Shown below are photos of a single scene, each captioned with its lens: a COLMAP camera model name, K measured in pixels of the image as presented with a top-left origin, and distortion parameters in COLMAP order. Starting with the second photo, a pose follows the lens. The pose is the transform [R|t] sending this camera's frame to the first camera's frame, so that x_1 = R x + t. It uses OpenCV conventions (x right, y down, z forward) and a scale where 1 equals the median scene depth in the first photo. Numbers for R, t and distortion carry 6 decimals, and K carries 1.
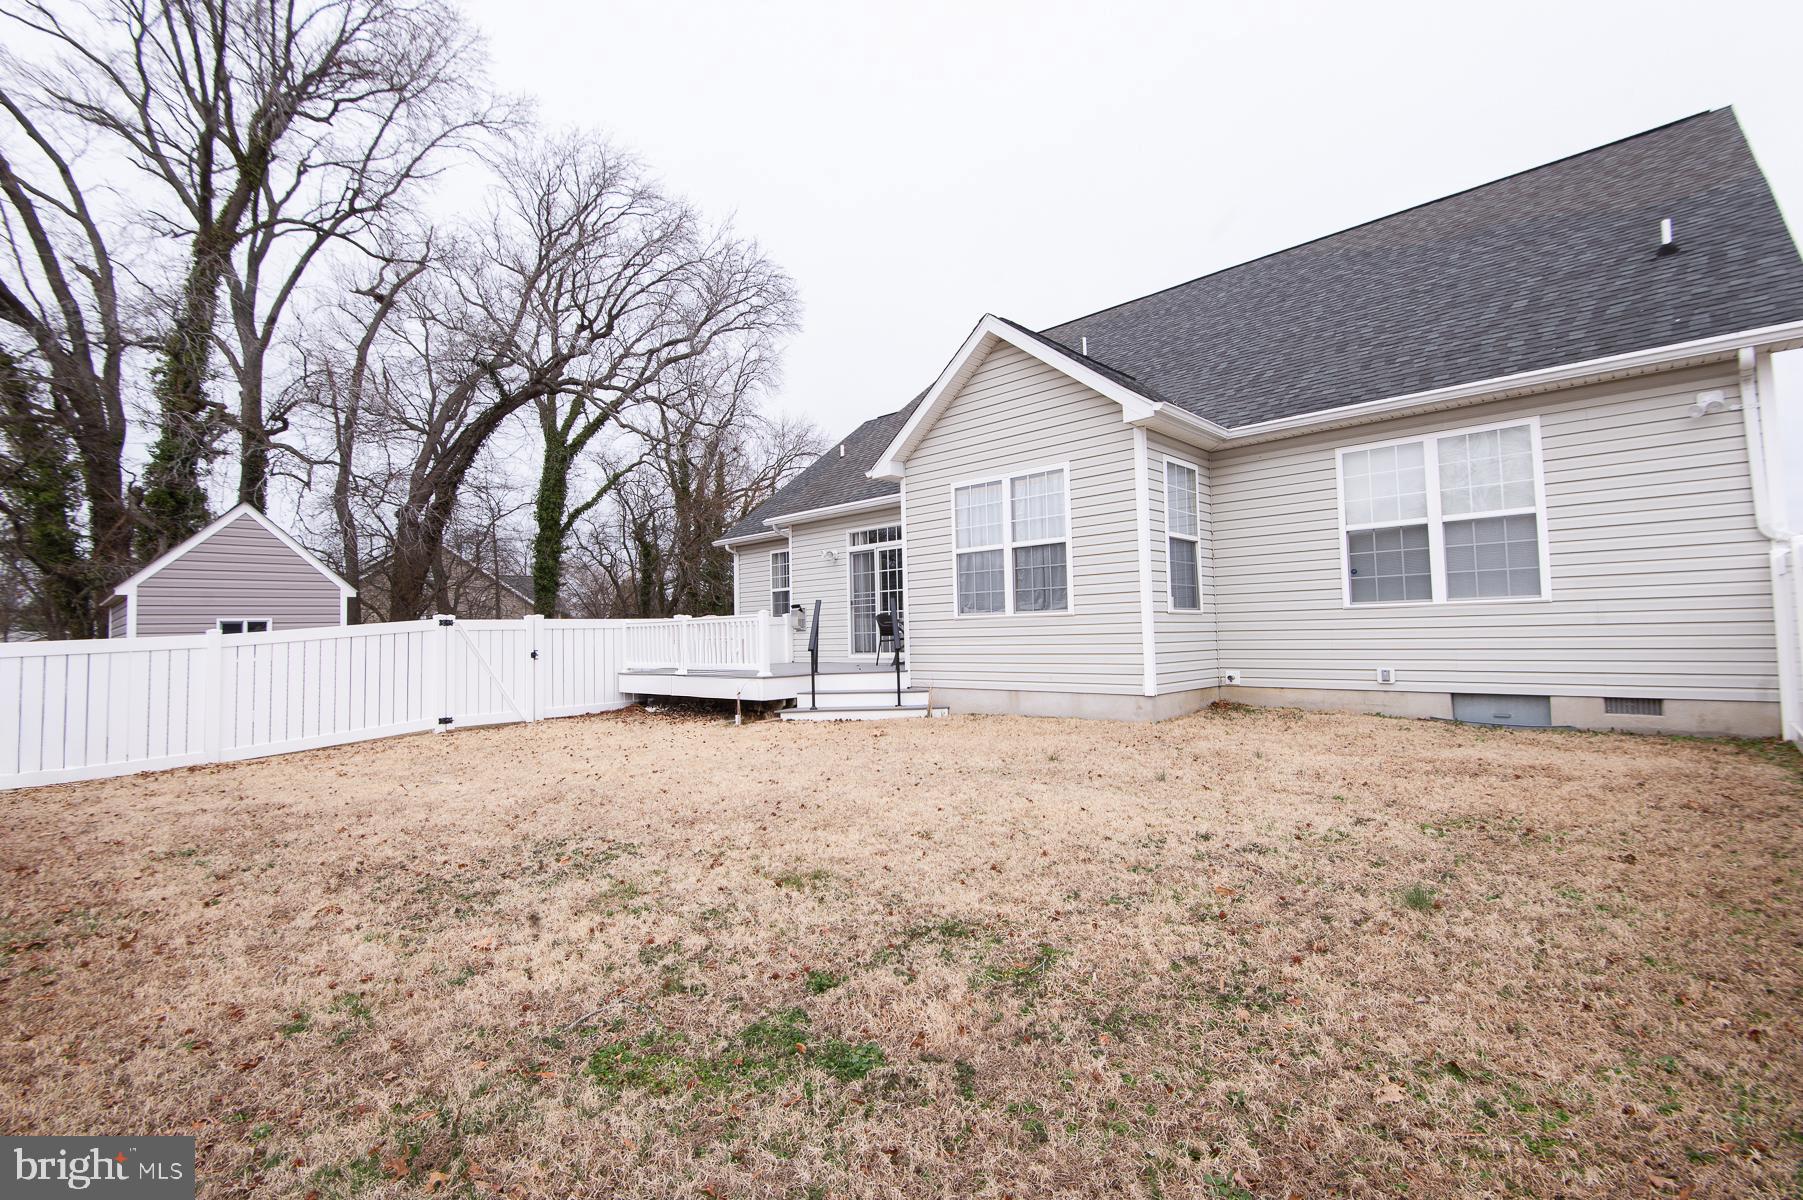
lens RADIAL K [[790.9, 0, 901.7], [0, 790.9, 592.3], [0, 0, 1]] dist [0.012326, -0.007795]
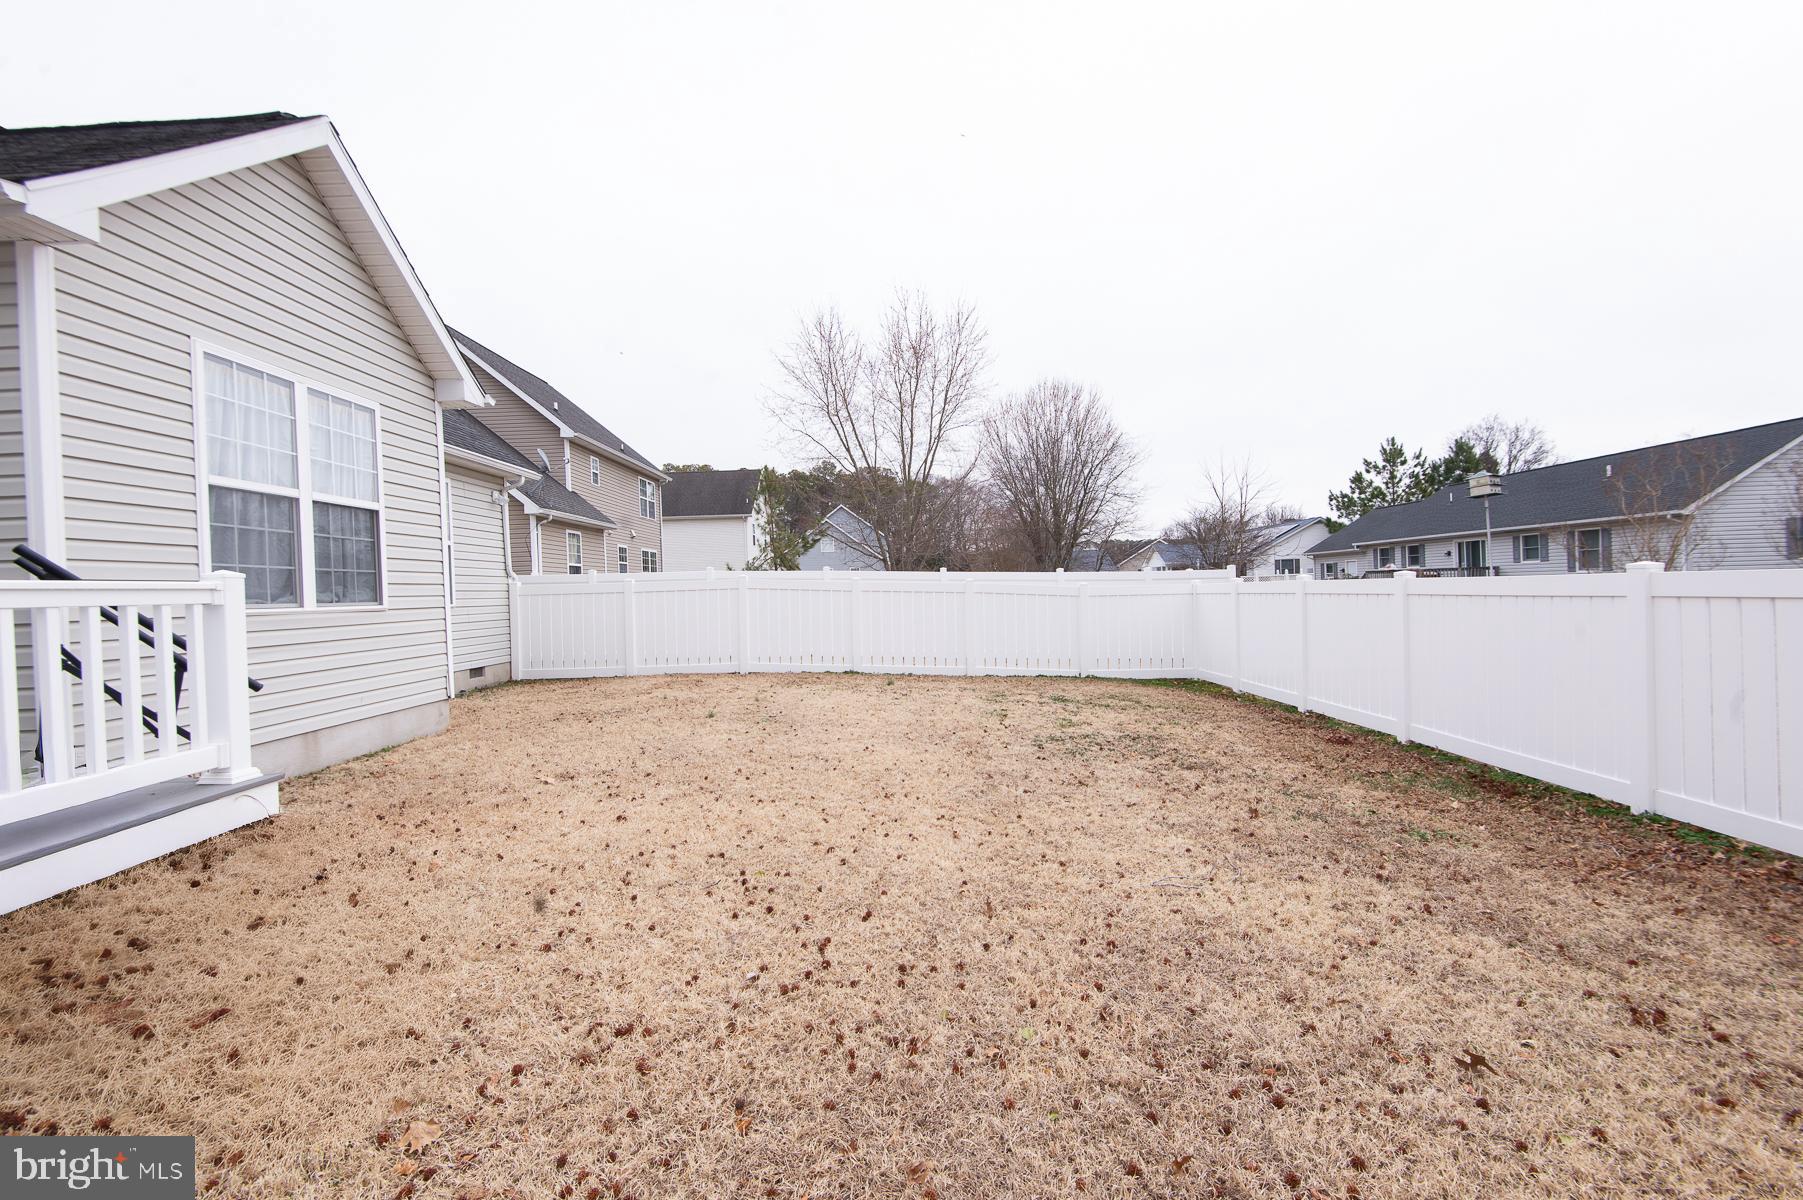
lens RADIAL K [[790.9, 0, 897.2], [0, 790.9, 602.4], [0, 0, 1]] dist [0.012326, -0.007795]
pose [[-0.688121, 0.036248, 0.724690, -0.649590], [0.012430, 0.999194, -0.038175, 0.054974], [-0.725490, -0.017261, -0.688017, 1.145163]]
